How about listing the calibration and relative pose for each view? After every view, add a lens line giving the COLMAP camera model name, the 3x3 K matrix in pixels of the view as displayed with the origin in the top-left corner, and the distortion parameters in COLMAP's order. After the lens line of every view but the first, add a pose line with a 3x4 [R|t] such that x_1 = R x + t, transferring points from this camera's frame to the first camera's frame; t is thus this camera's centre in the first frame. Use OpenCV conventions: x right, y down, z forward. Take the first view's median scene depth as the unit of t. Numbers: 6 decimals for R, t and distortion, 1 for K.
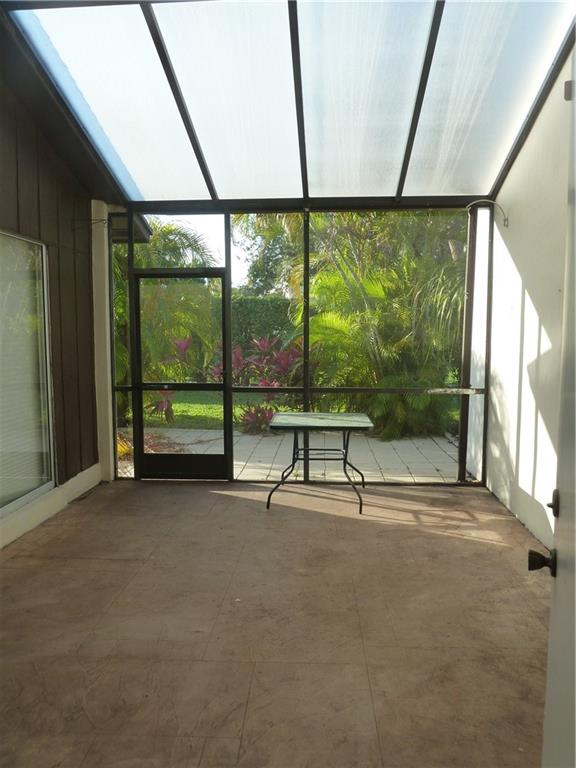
lens RADIAL K [[567.9, 0, 290.5], [0, 567.9, 382.6], [0, 0, 1]] dist [-0.031775, 0.004094]
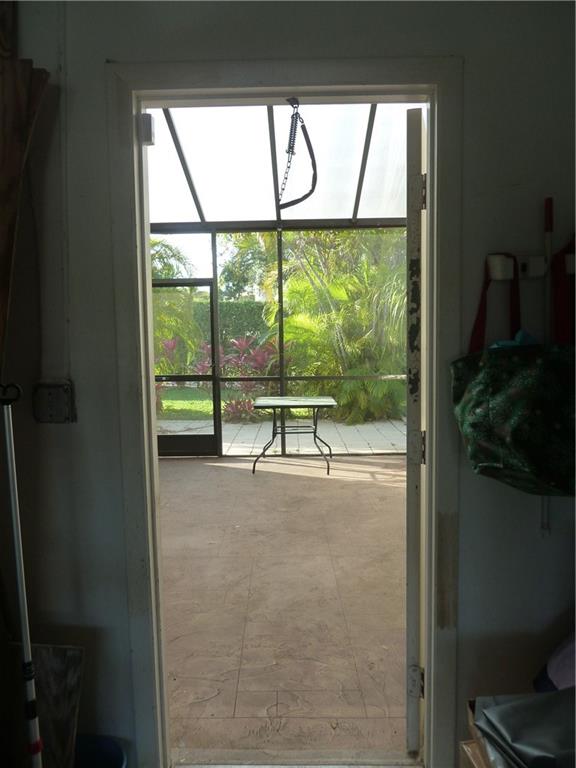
lens RADIAL K [[567.9, 0, 286.2], [0, 567.9, 384.2], [0, 0, 1]] dist [-0.031775, 0.004094]
pose [[0.998885, -0.019923, 0.042791, -0.015562], [0.019958, 0.999801, -0.000394, 0.026152], [-0.042774, 0.001248, 0.999084, -0.207454]]
